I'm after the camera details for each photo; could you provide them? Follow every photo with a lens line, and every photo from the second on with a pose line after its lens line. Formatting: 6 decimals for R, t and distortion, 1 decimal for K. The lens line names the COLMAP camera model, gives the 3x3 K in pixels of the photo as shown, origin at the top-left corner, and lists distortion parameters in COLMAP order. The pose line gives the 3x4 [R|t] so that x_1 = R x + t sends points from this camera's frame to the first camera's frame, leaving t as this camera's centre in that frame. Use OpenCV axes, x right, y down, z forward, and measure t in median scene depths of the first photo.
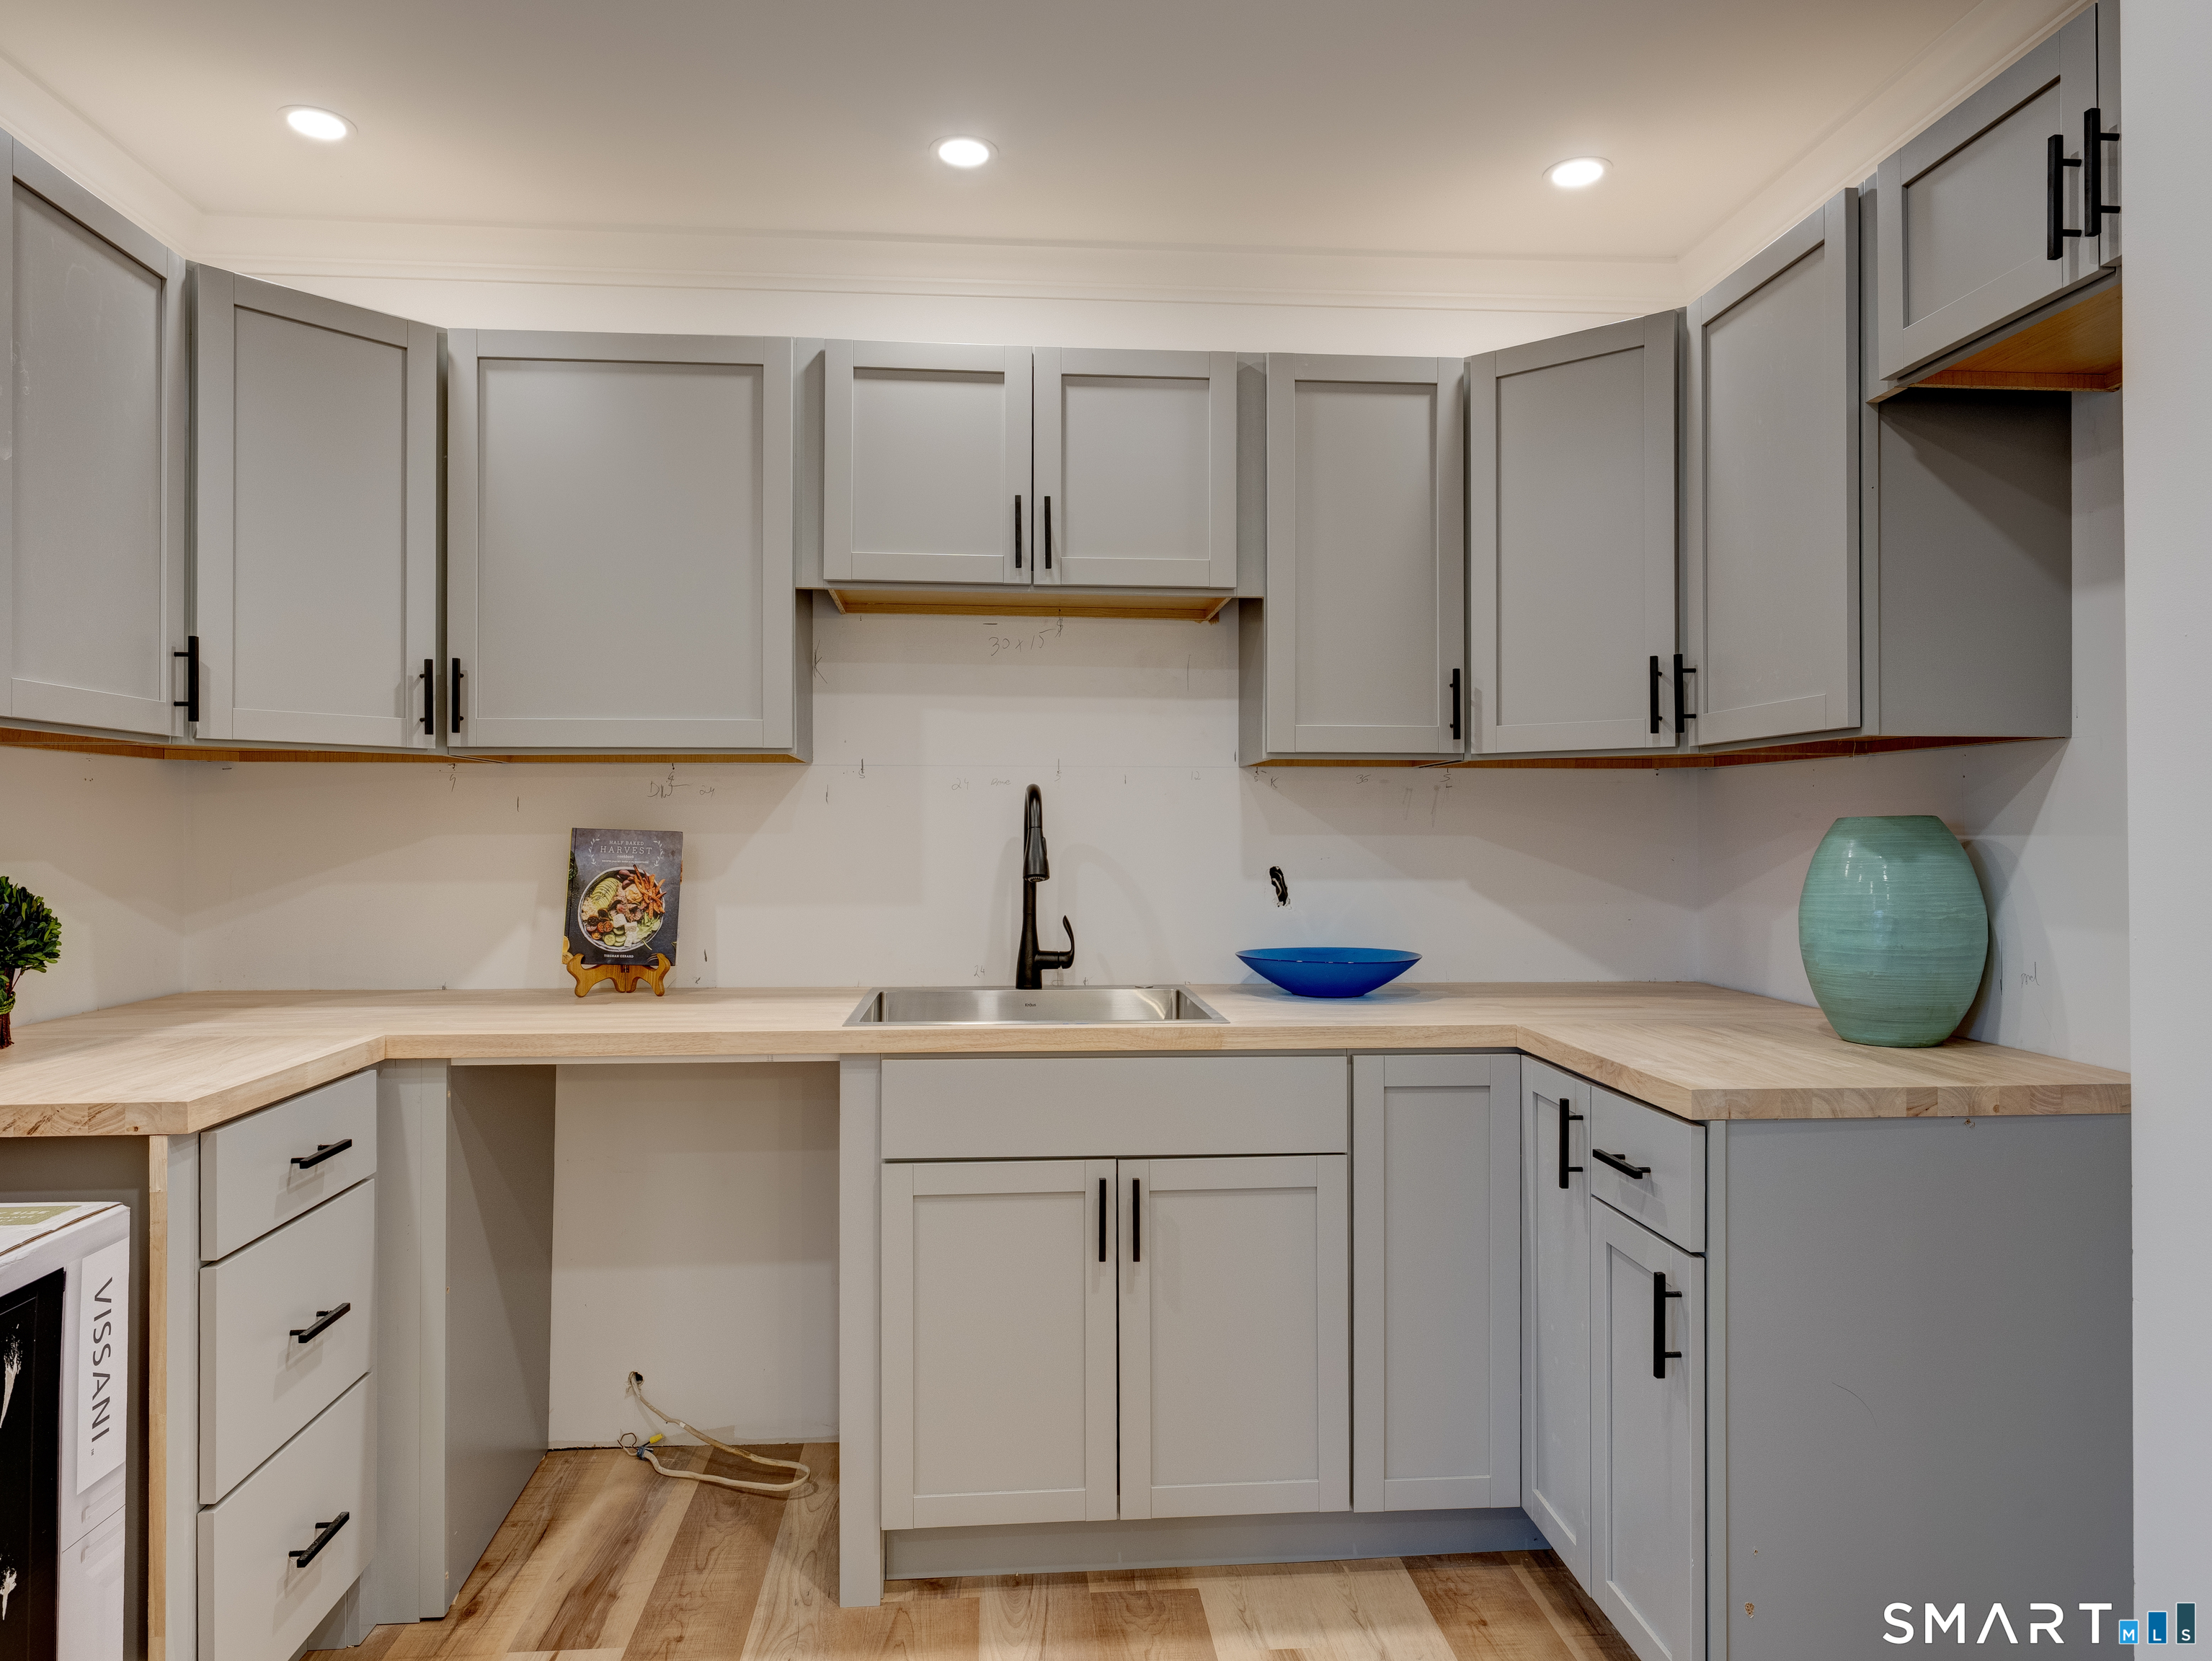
lens RADIAL K [[1414.3, 0, 1106.0], [0, 1414.3, 830.5], [0, 0, 1]] dist [-0.000978, -0.000359]
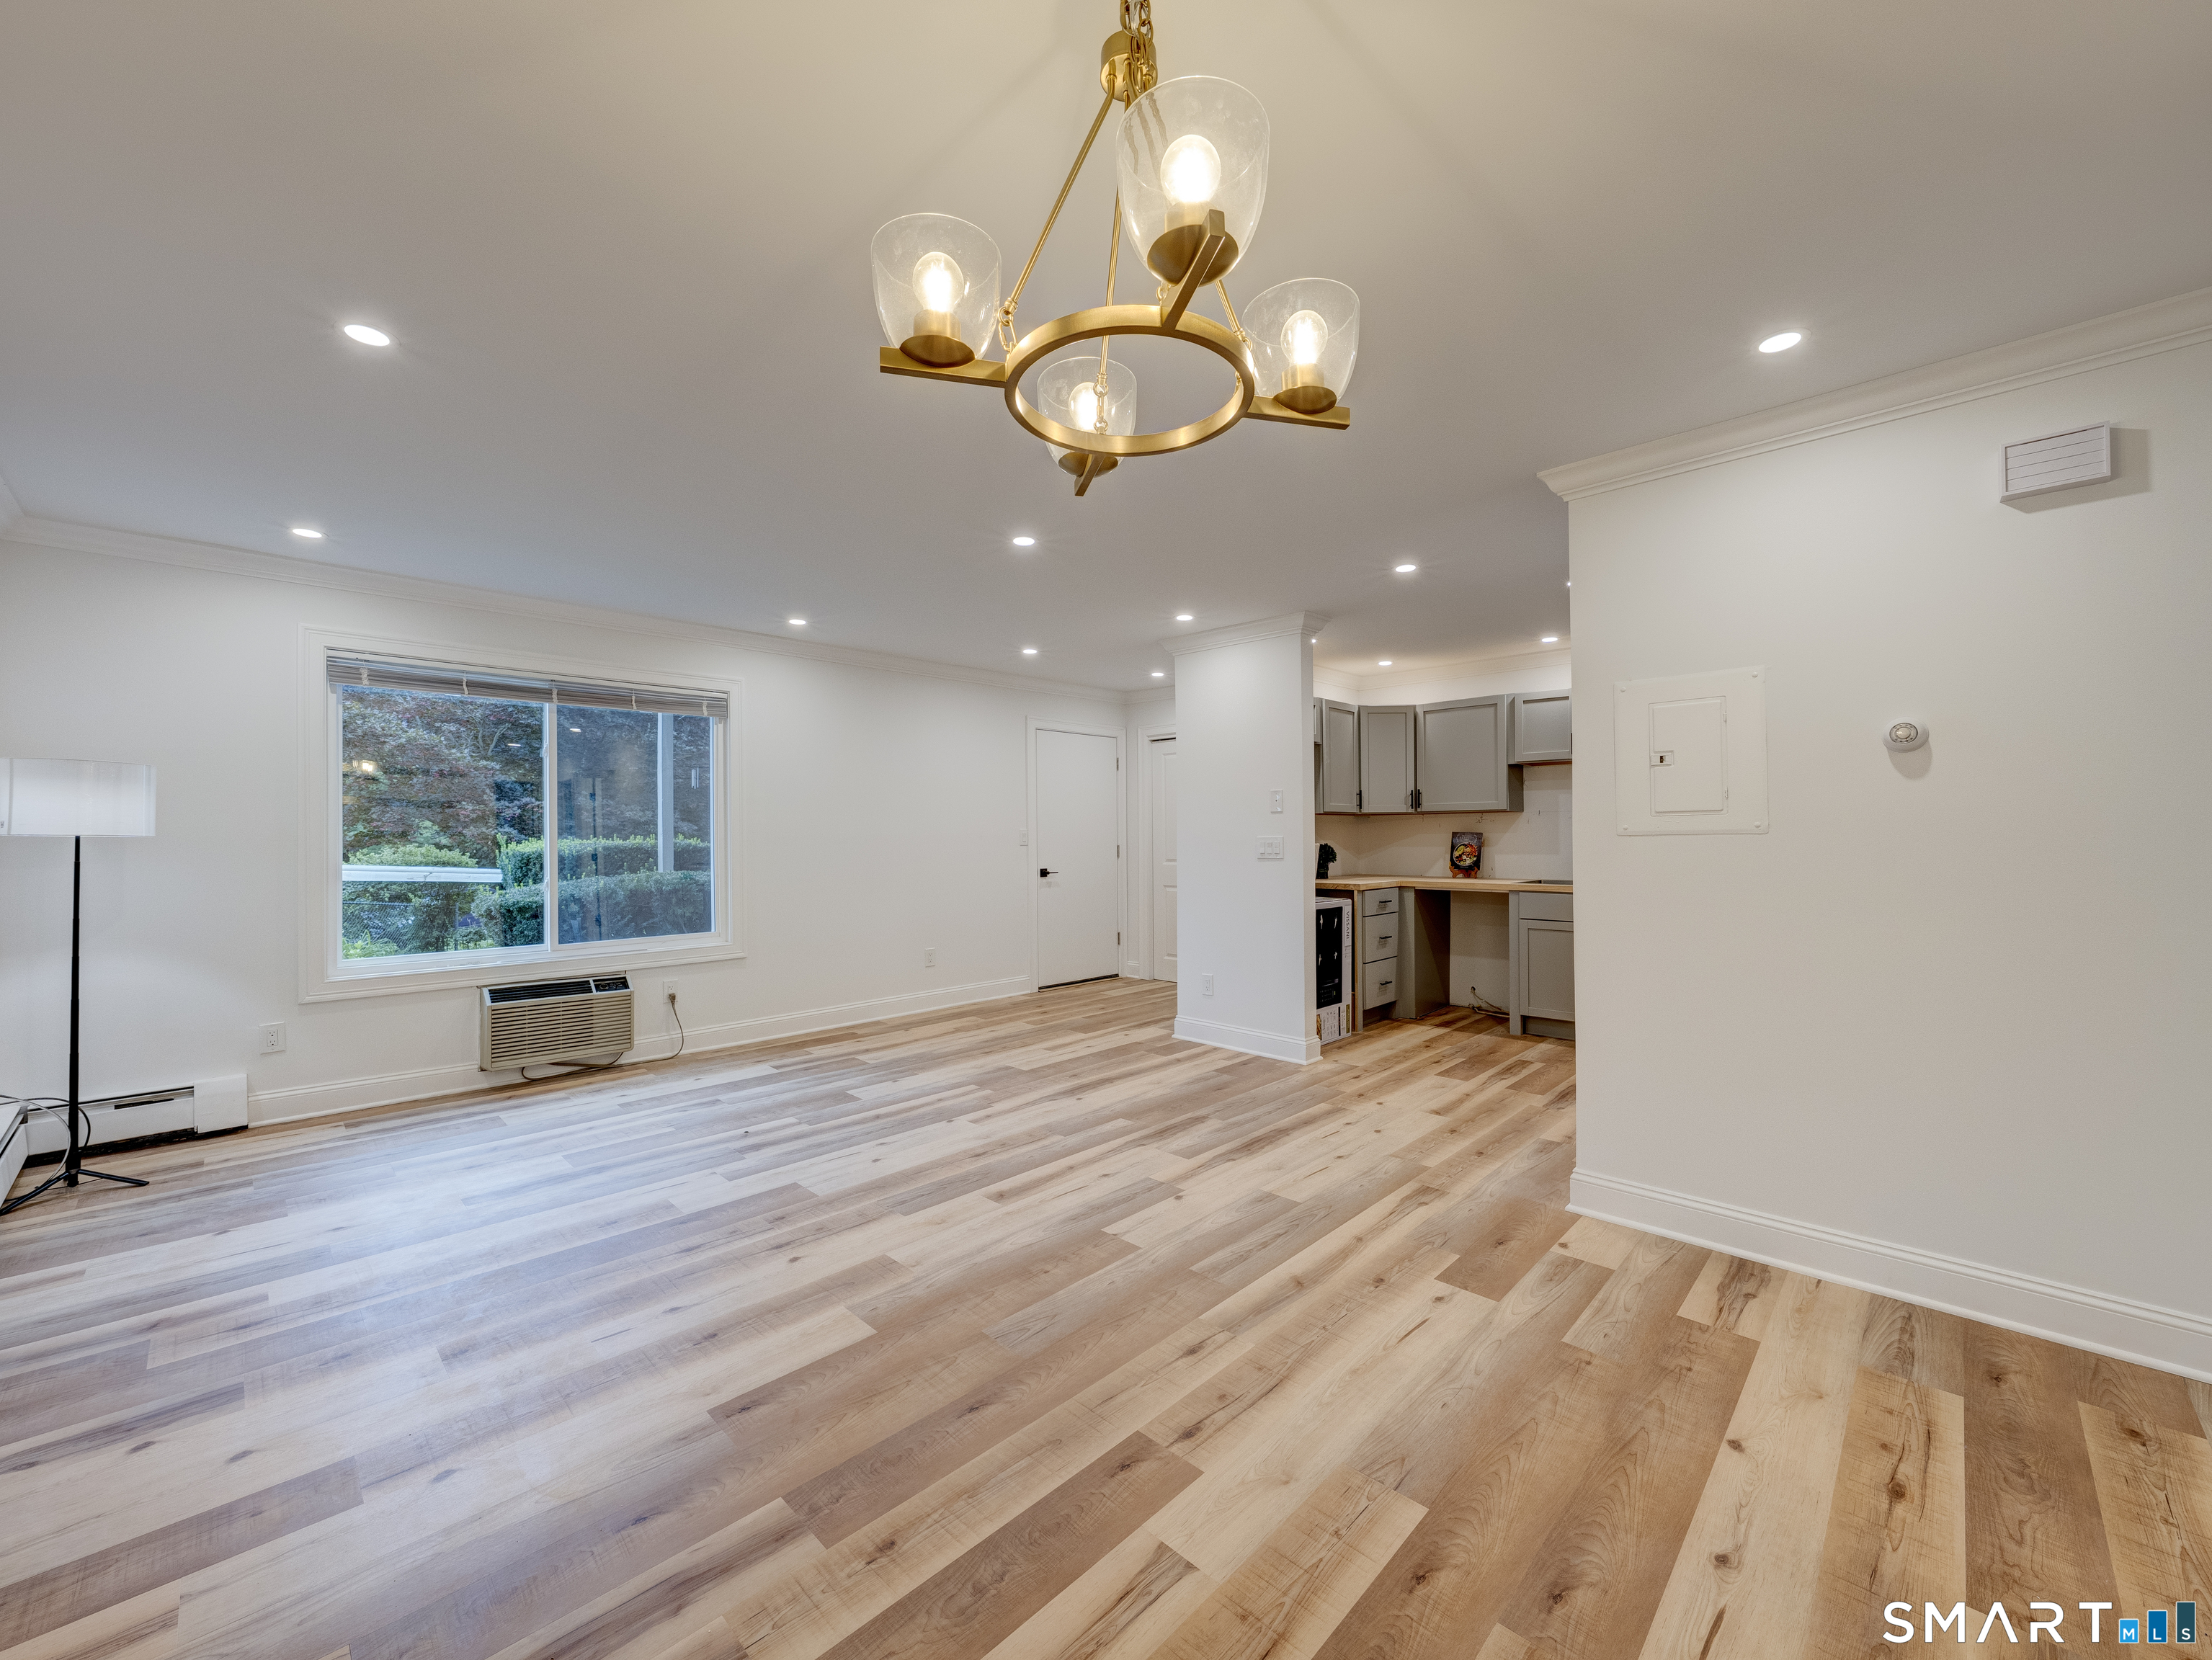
lens RADIAL K [[888.0, 0, 1106.0], [0, 888.0, 830.0], [0, 0, 1]] dist [0.000021, 0.000045]
pose [[0.656529, -0.008985, -0.754247, 0.833315], [0.008716, 0.999953, -0.004326, -0.004644], [0.754251, -0.003734, 0.656576, -1.282248]]
